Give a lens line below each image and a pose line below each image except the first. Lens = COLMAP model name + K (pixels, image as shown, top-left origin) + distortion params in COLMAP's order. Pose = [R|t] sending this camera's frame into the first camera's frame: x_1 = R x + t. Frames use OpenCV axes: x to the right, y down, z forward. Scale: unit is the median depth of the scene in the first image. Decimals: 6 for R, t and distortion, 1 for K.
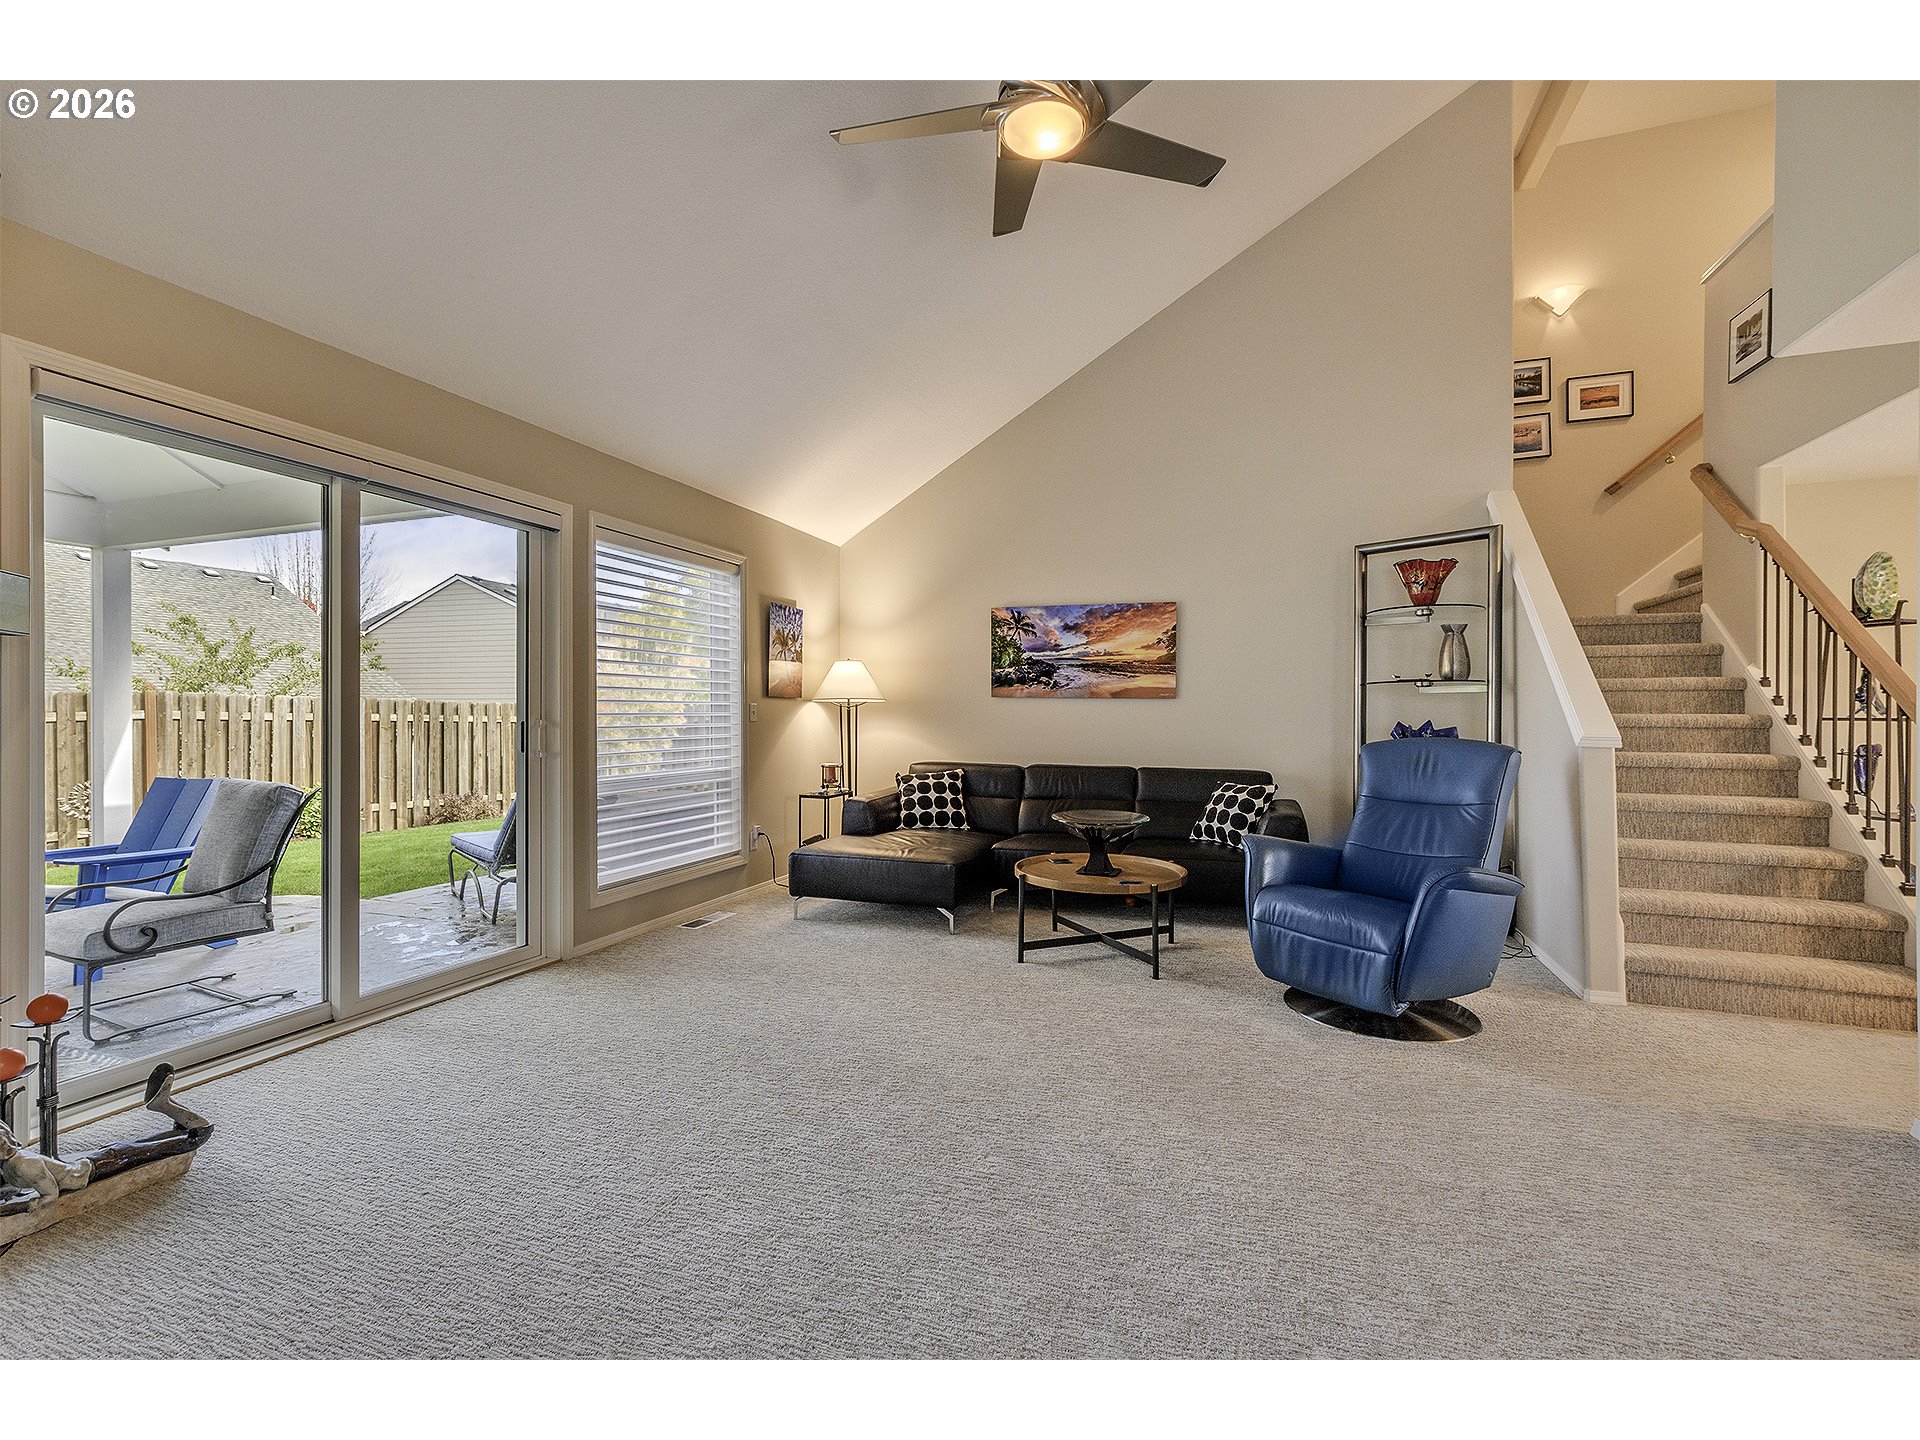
lens RADIAL K [[837.2, 0, 962.5], [0, 837.2, 714.8], [0, 0, 1]] dist [-0.001175, -0.000770]
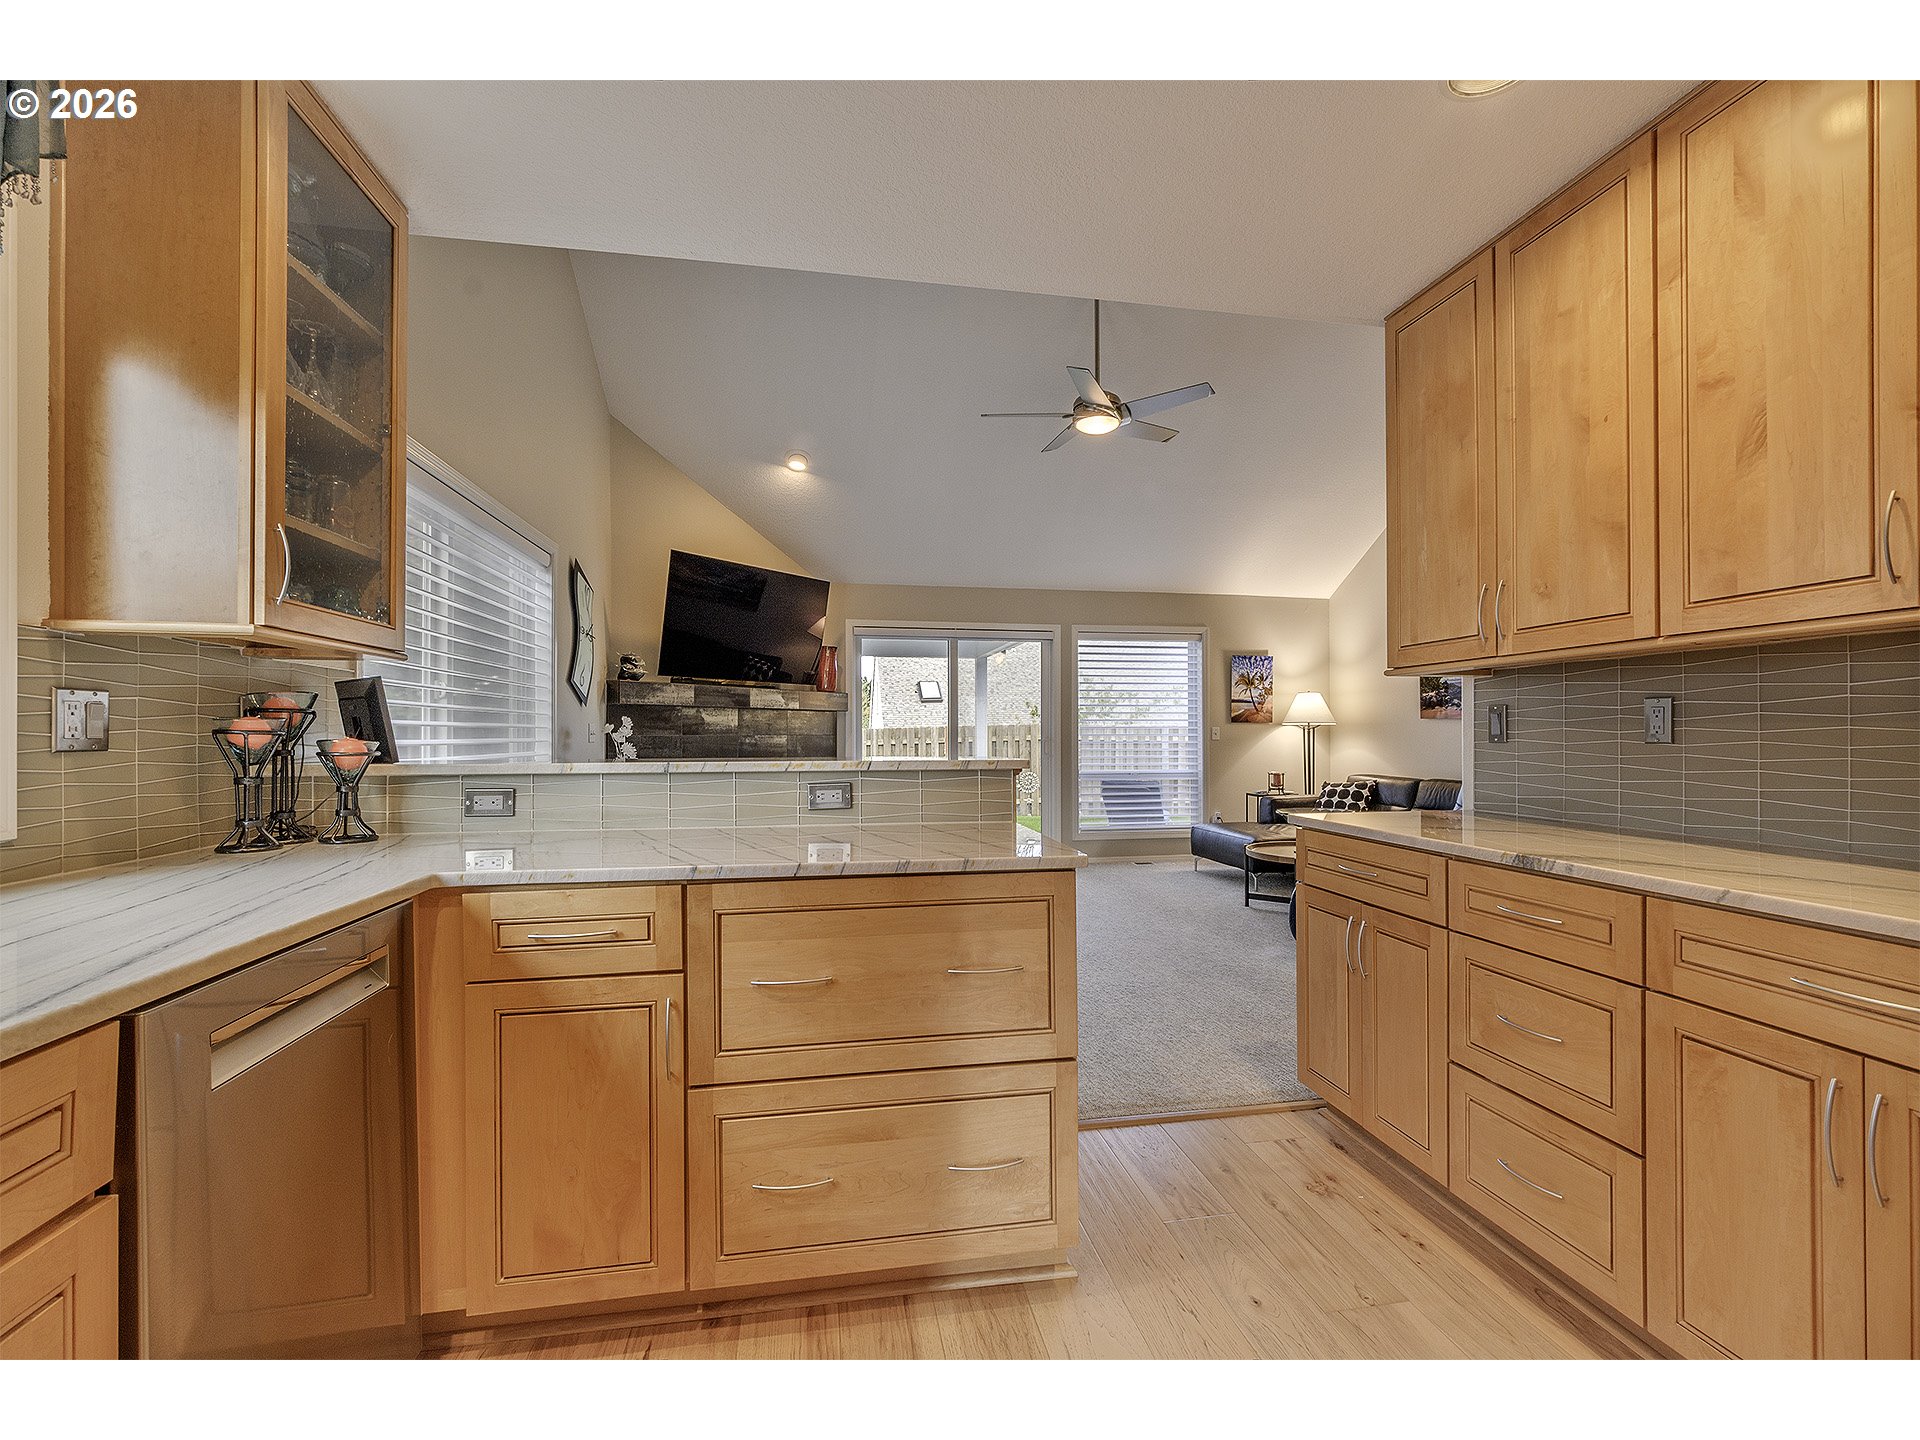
lens RADIAL K [[837.2, 0, 968.5], [0, 837.2, 727.1], [0, 0, 1]] dist [-0.001175, -0.000770]
pose [[0.510844, -0.013698, -0.859564, 0.875327], [0.001313, 0.999884, -0.015153, 0.008247], [0.859672, 0.006613, 0.510803, -0.118538]]
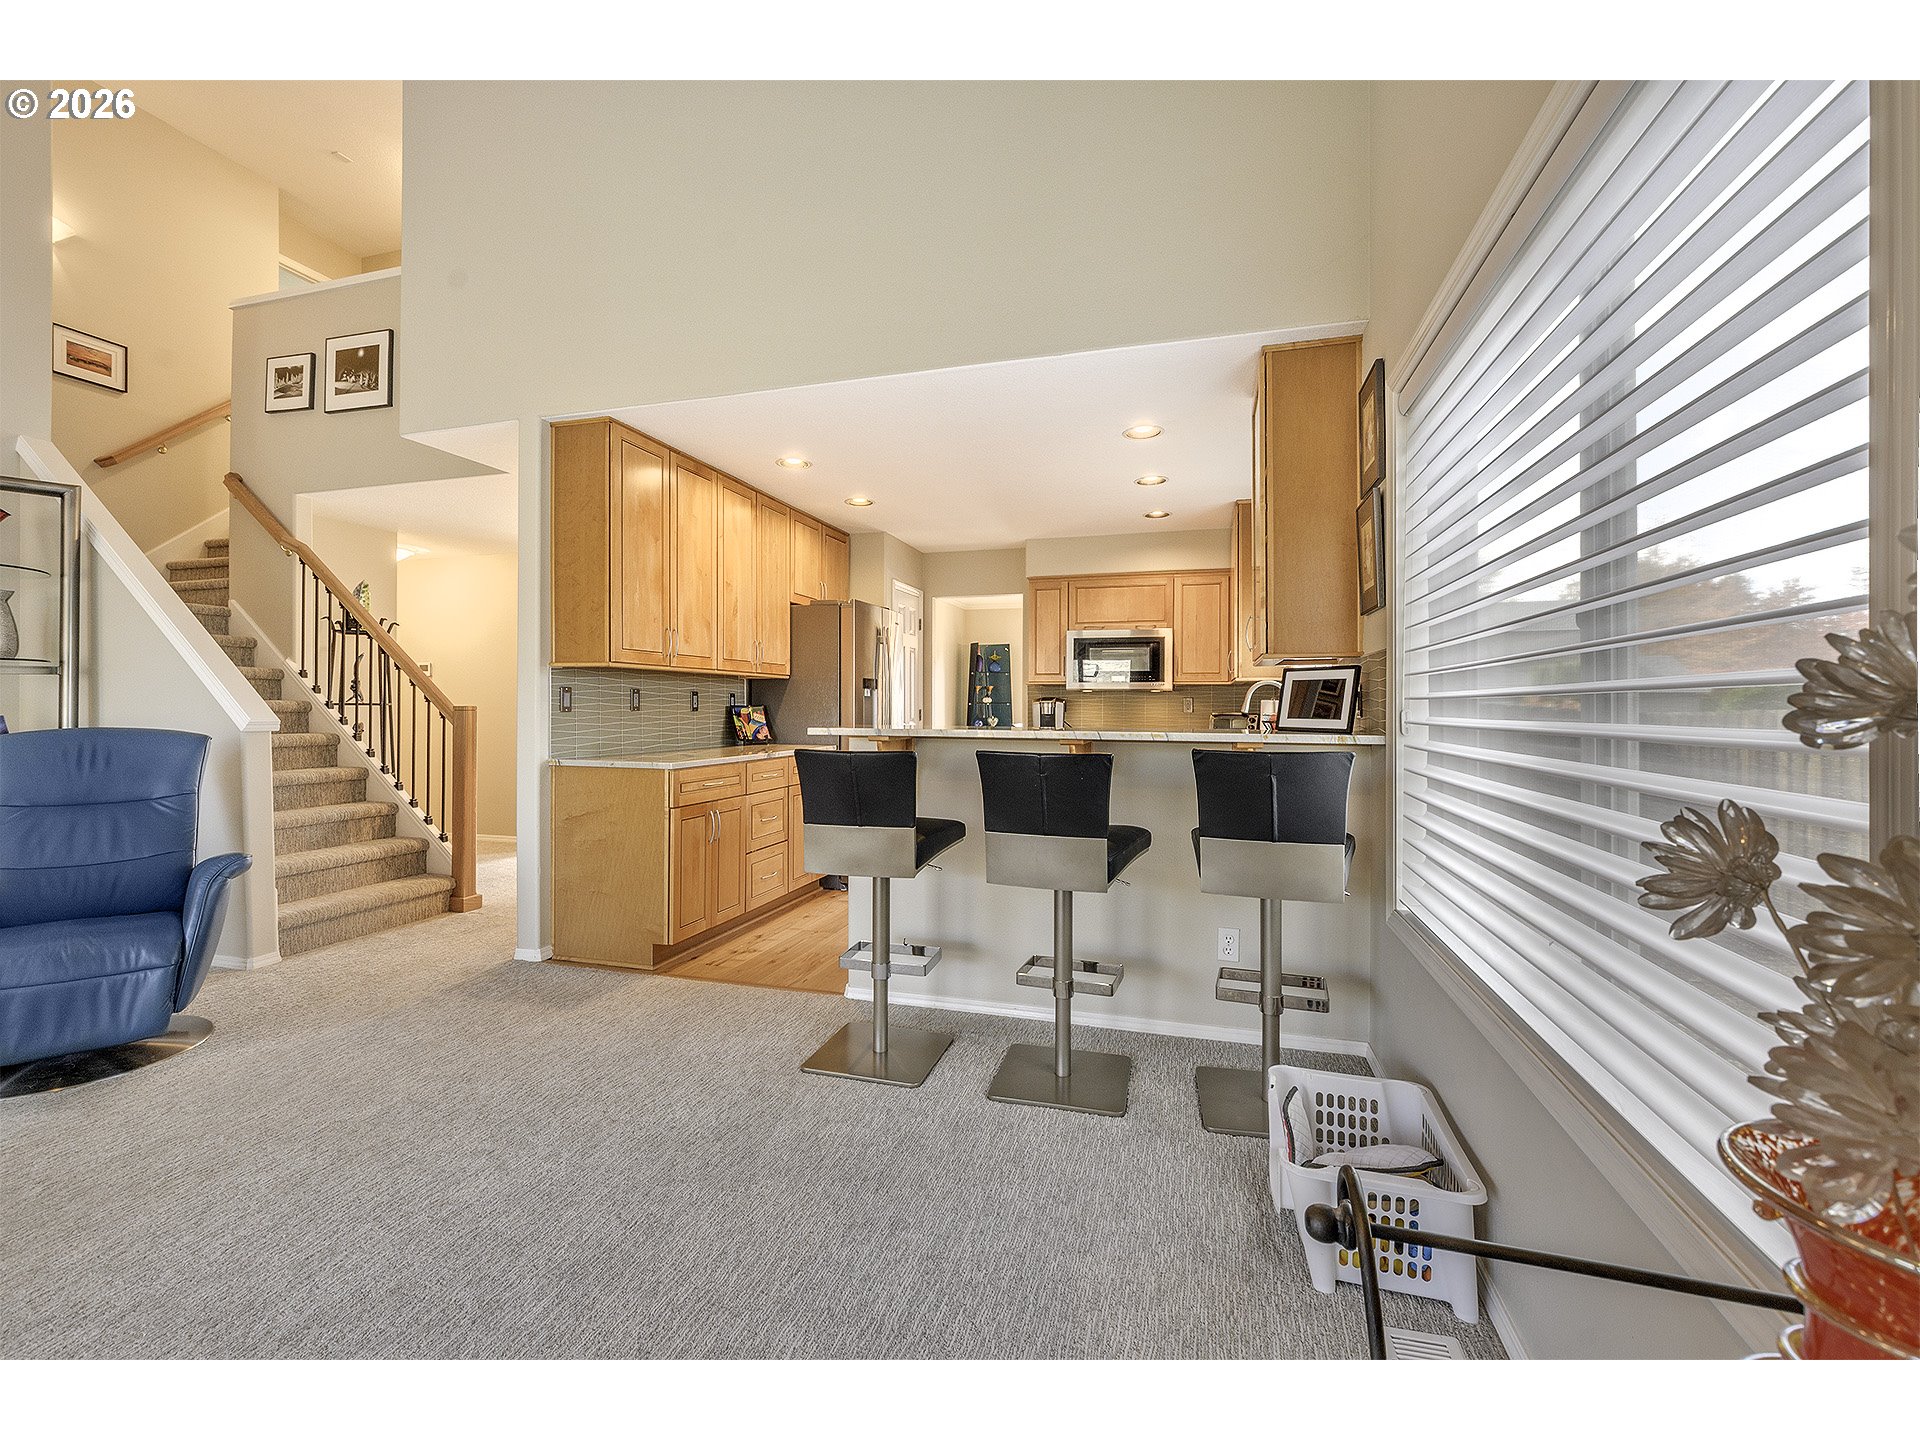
lens RADIAL K [[837.2, 0, 948.2], [0, 837.2, 693.1], [0, 0, 1]] dist [-0.001175, -0.000770]
pose [[-0.064045, 0.009493, 0.997902, -0.275441], [-0.000424, 0.999954, -0.009539, -0.000250], [-0.997947, -0.001034, -0.064038, 0.132201]]
